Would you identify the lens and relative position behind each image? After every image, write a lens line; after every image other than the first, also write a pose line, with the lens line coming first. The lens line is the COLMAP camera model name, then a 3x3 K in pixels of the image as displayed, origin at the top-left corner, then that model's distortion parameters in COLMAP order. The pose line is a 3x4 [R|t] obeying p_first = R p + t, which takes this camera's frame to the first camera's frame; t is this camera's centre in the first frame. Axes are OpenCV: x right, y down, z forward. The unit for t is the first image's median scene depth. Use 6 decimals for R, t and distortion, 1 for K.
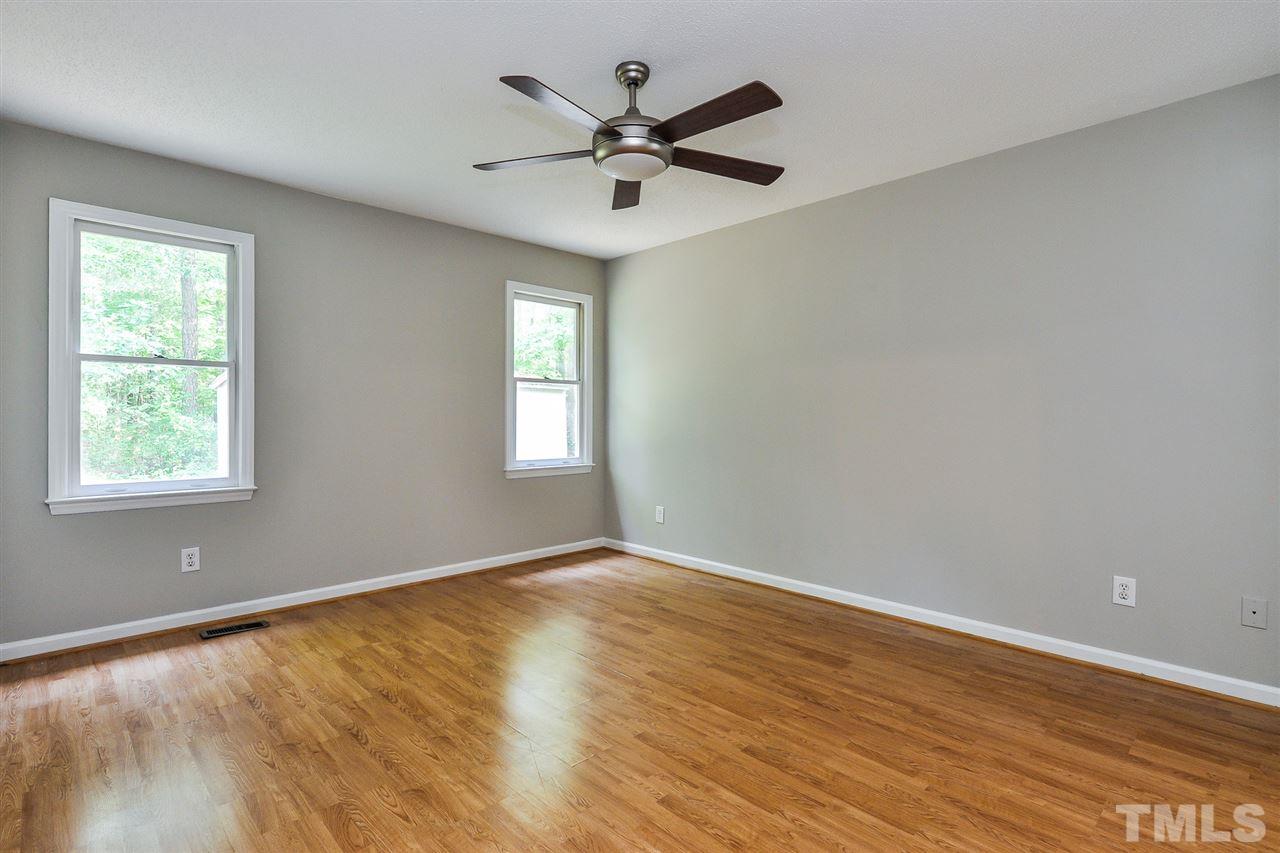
lens RADIAL K [[687.5, 0, 637.1], [0, 687.5, 416.5], [0, 0, 1]] dist [0.004276, -0.000907]
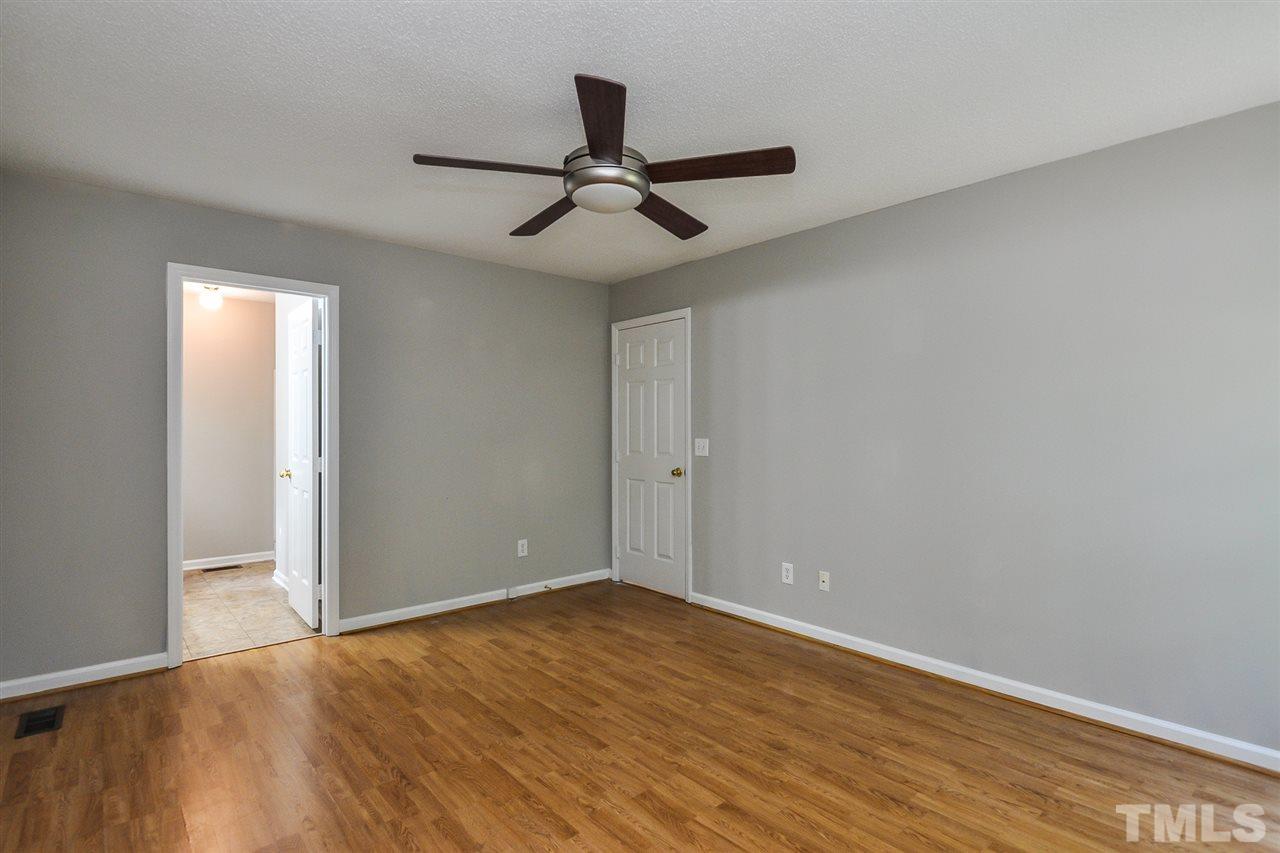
lens RADIAL K [[541.1, 0, 640.0], [0, 541.1, 426.5], [0, 0, 1]] dist [0.014432, -0.000215]
pose [[-0.999323, -0.003390, 0.036646, -0.064718], [-0.003494, 0.999990, -0.002777, -0.041057], [-0.036636, -0.002903, -0.999324, 1.421307]]
